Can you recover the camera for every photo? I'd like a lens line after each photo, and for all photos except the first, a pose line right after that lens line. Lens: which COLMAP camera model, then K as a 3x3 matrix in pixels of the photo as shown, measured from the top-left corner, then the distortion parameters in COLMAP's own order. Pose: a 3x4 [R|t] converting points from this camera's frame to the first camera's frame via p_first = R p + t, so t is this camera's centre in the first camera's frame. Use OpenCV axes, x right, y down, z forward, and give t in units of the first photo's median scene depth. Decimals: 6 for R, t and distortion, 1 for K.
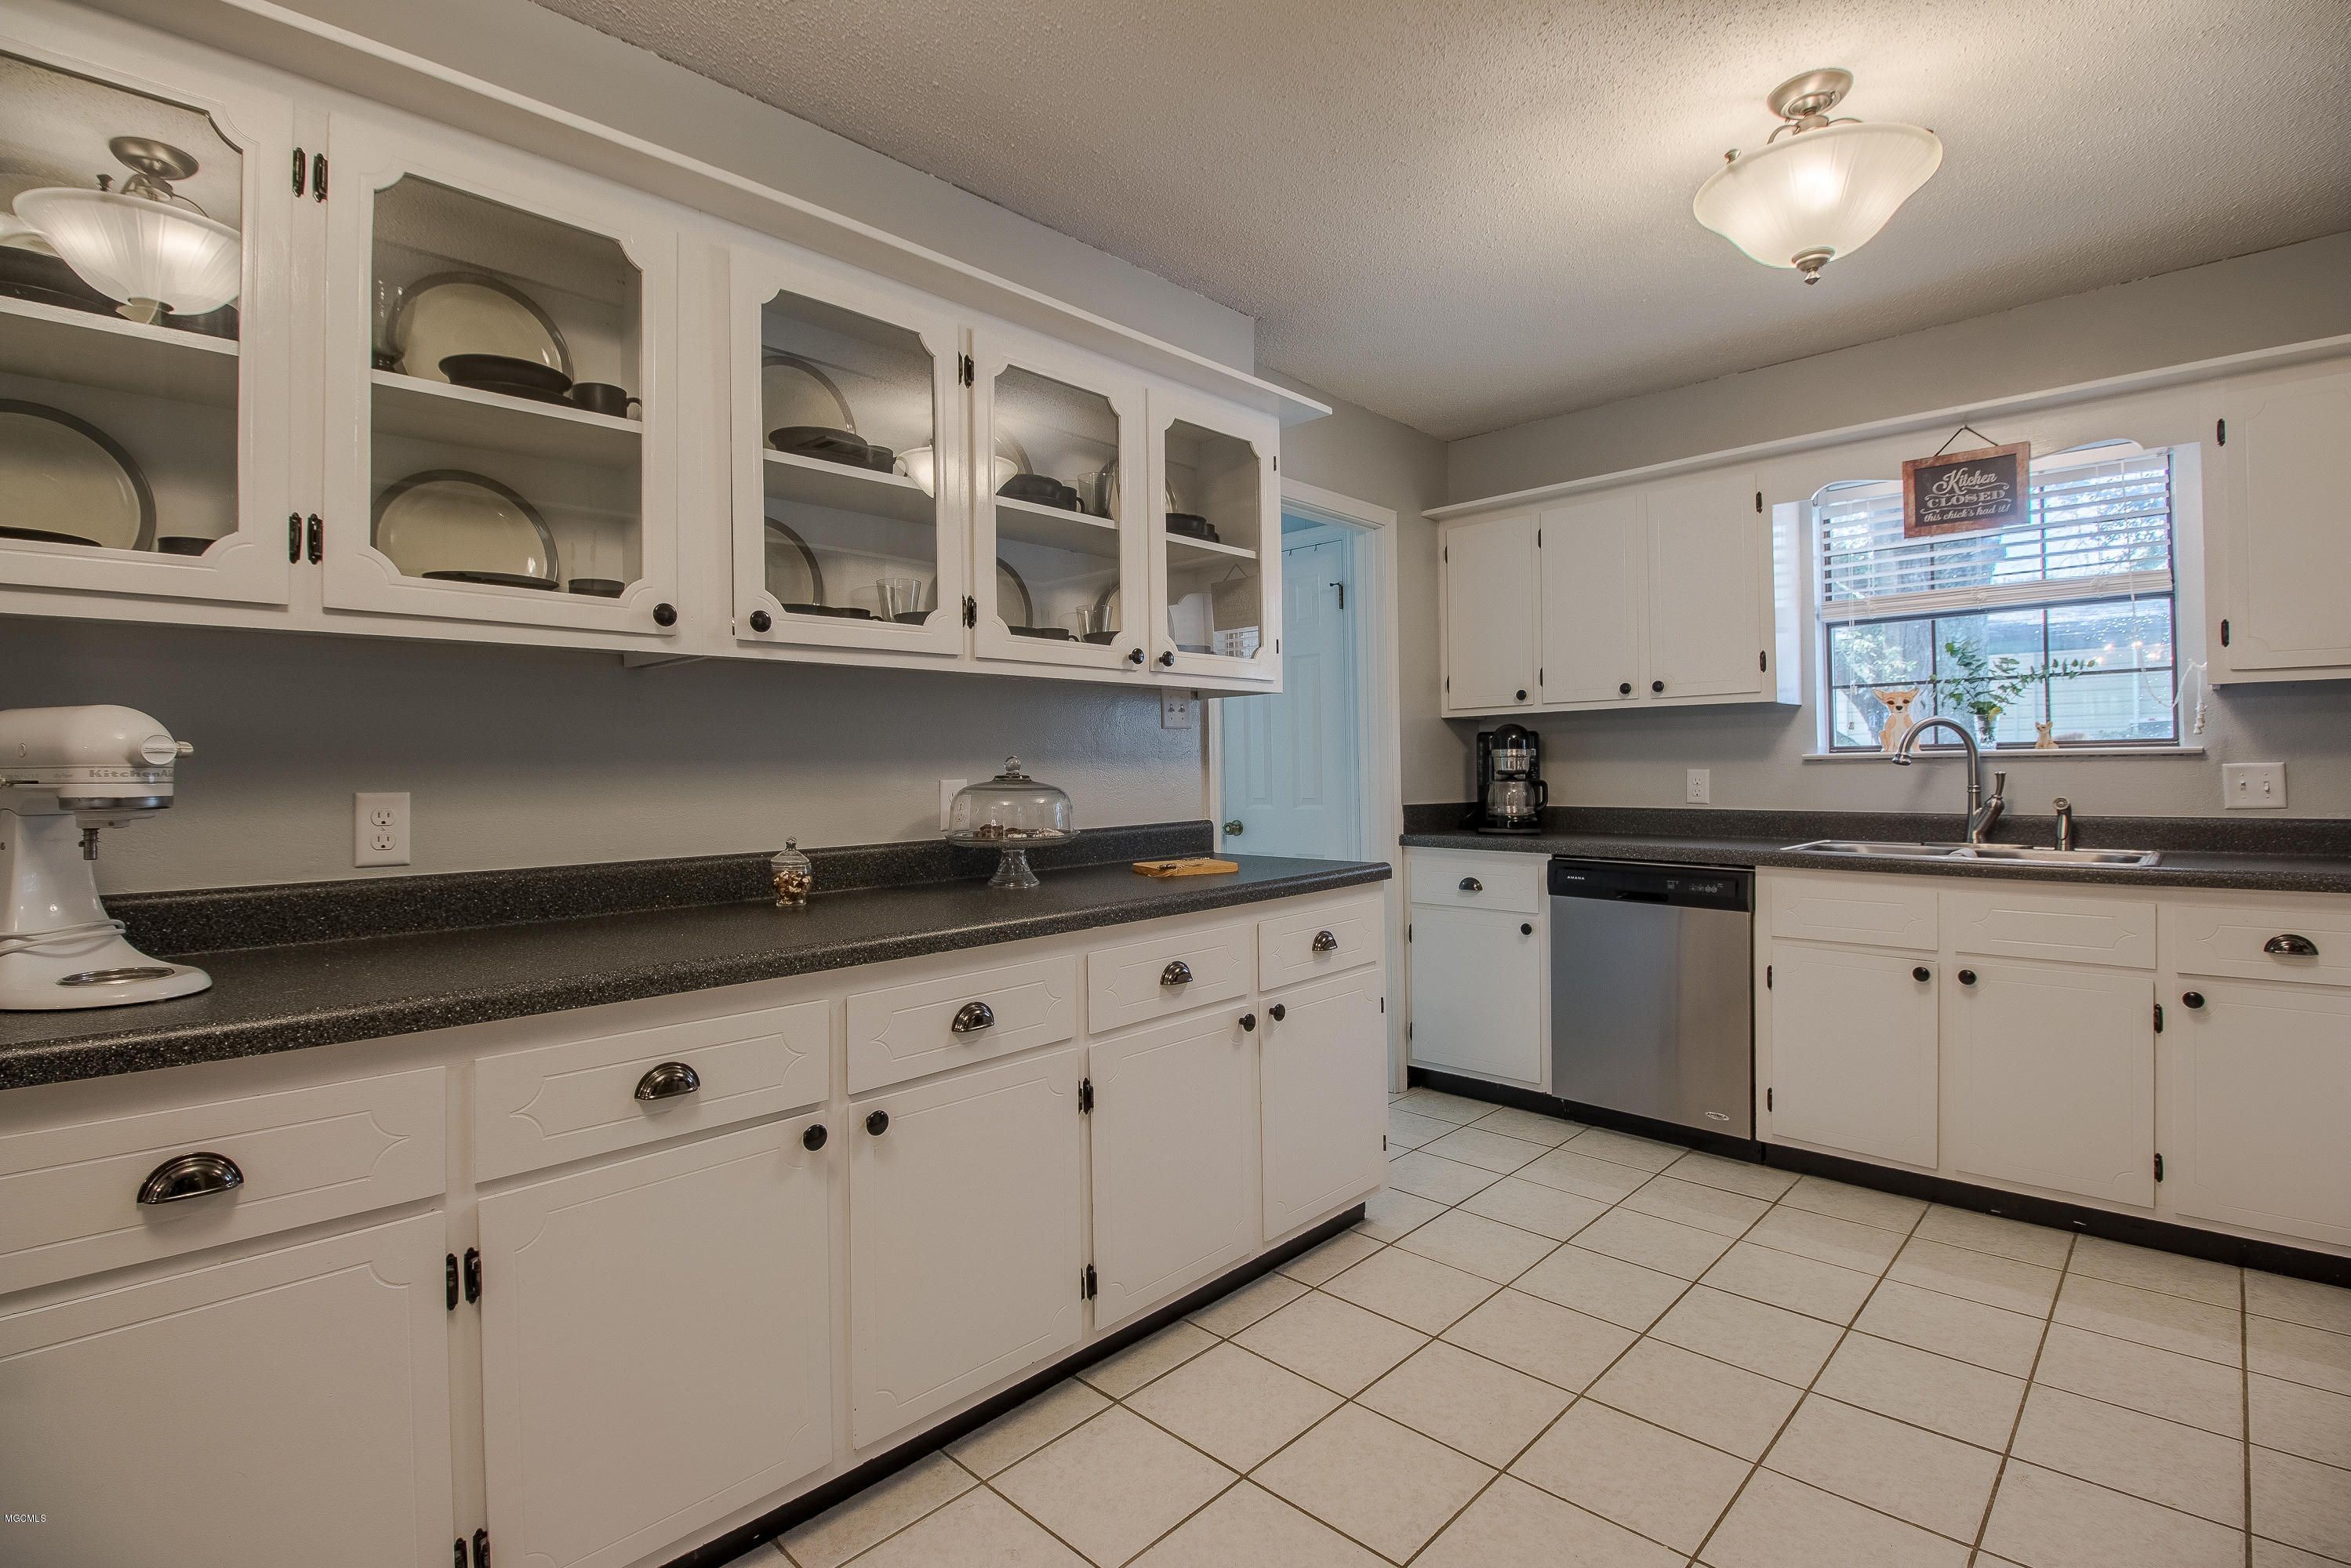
lens RADIAL K [[1093.4, 0, 1167.9], [0, 1093.4, 776.2], [0, 0, 1]] dist [-0.000087, -0.003349]
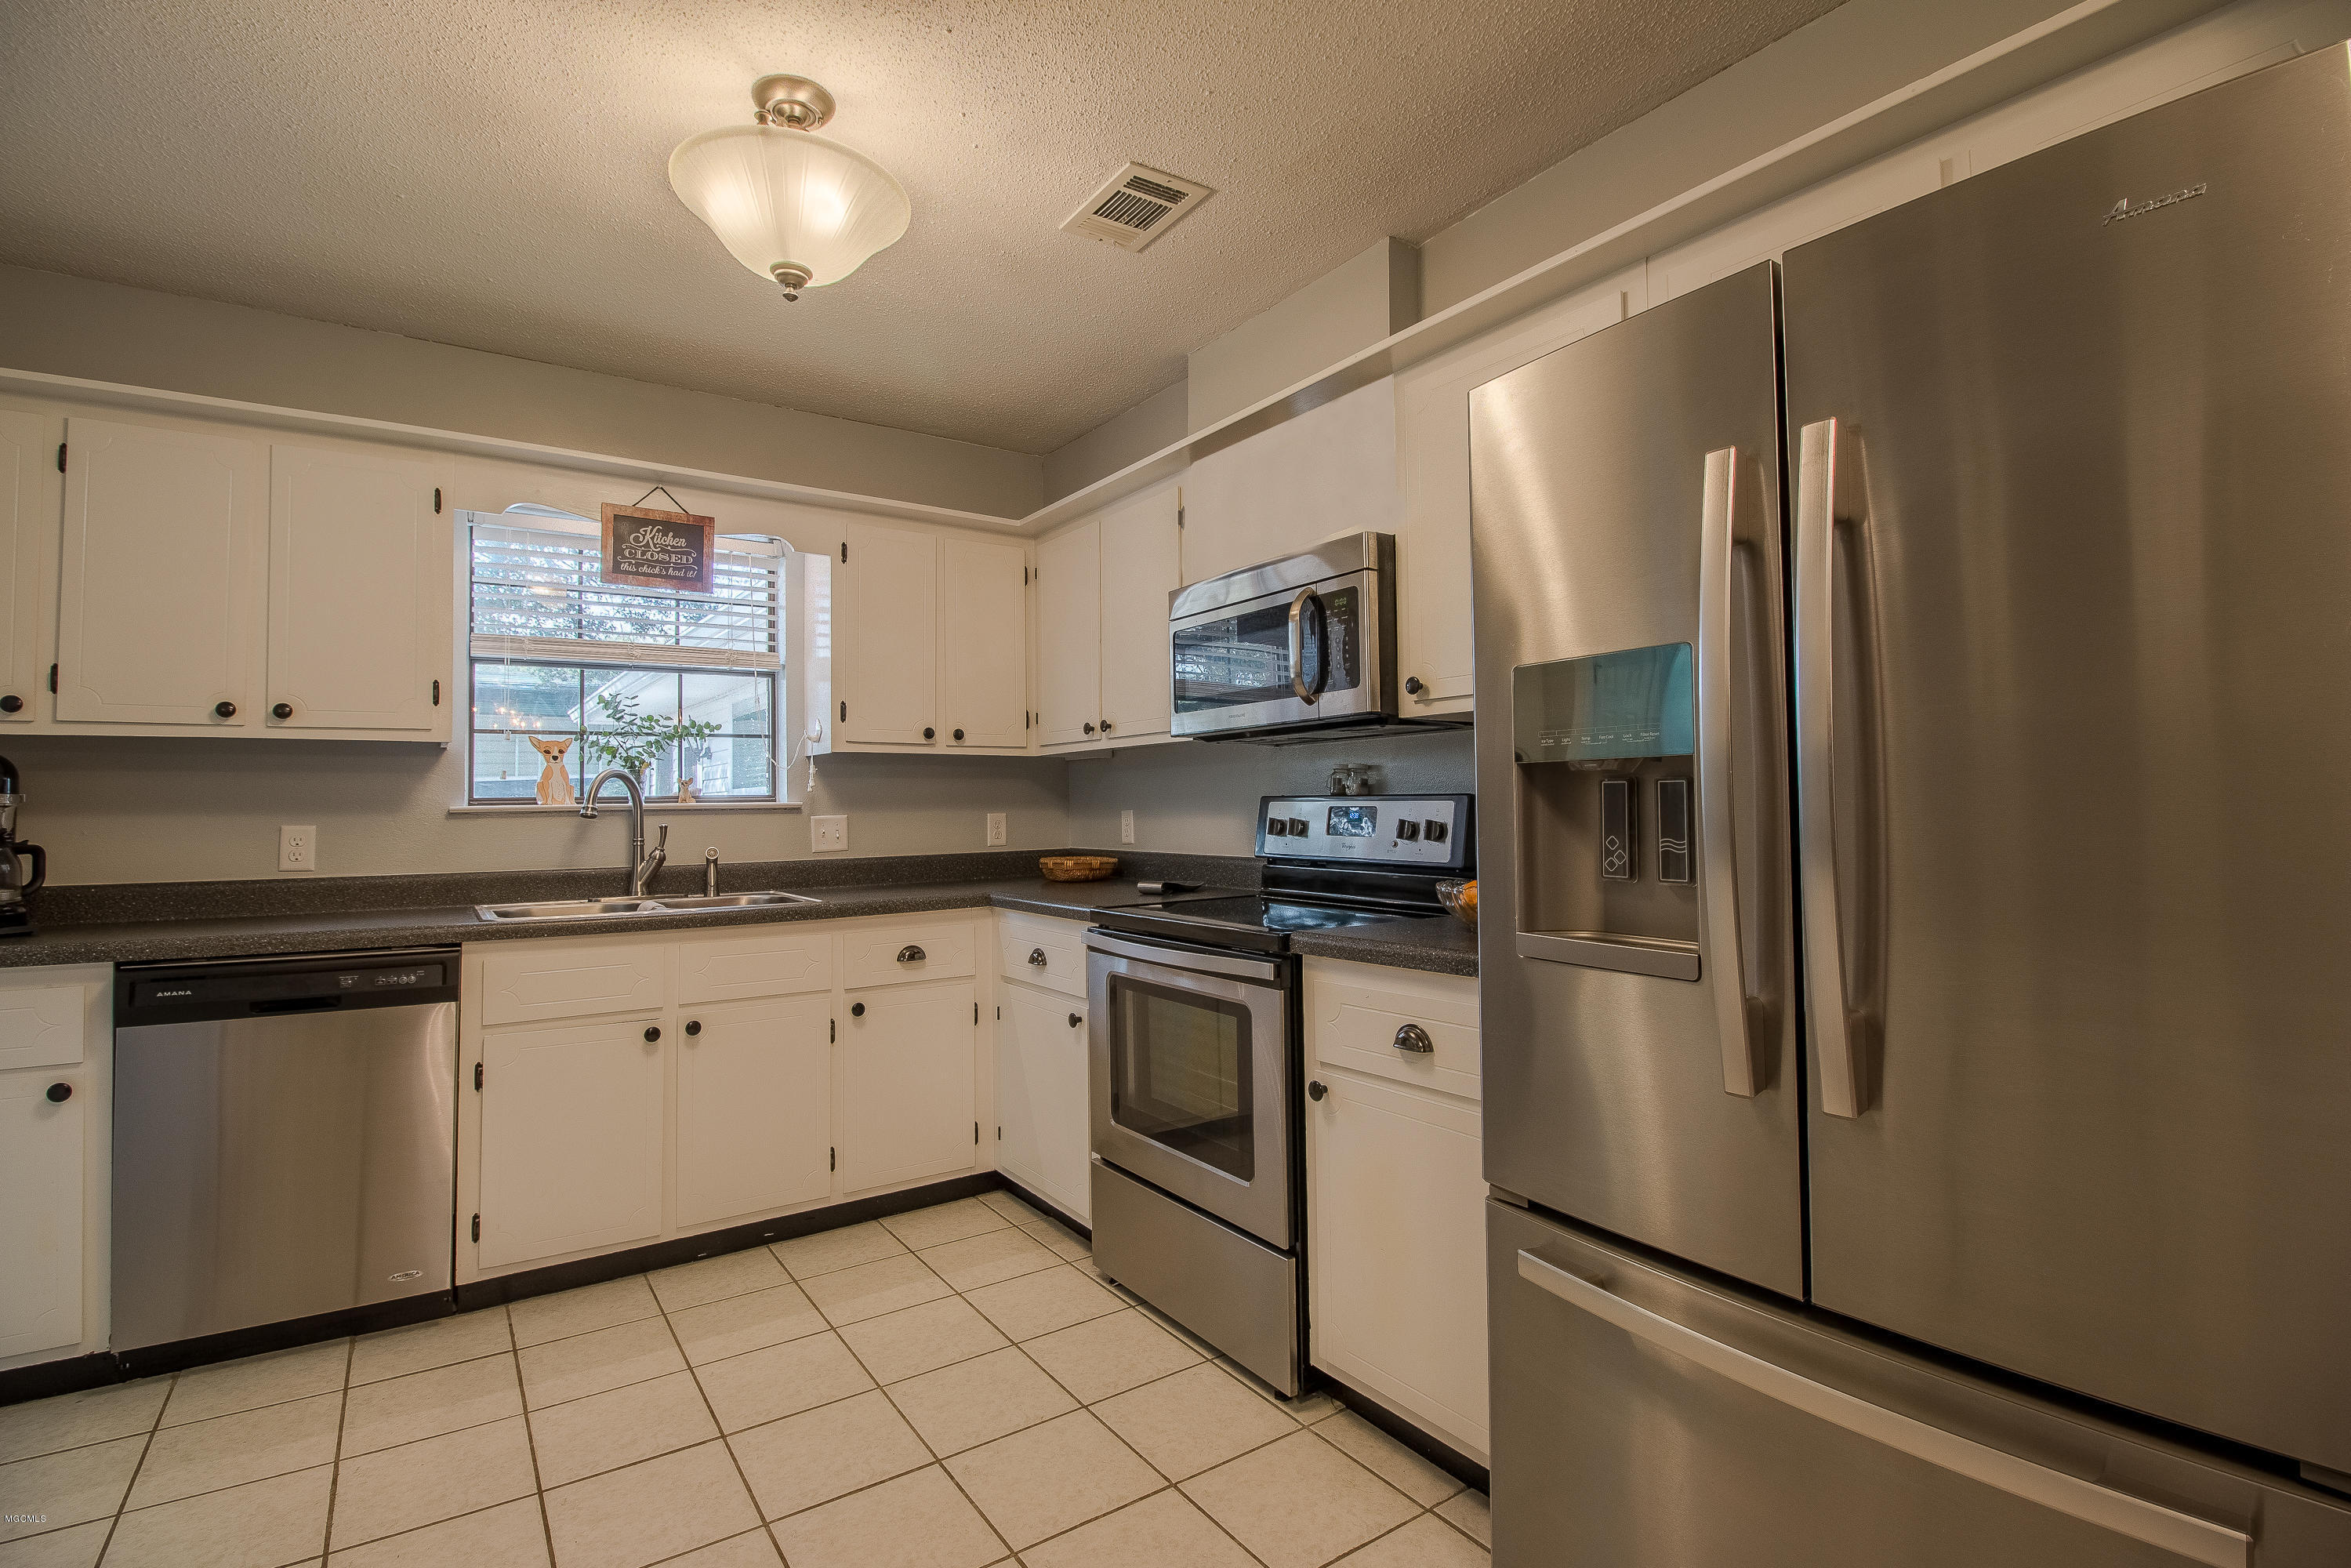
lens RADIAL K [[1093.6, 0, 1163.1], [0, 1093.6, 779.2], [0, 0, 1]] dist [-0.000087, -0.003349]
pose [[0.217866, 0.029759, 0.975525, -0.150310], [0.011604, 0.999385, -0.033079, -0.007508], [-0.975910, 0.018526, 0.217387, 0.315886]]
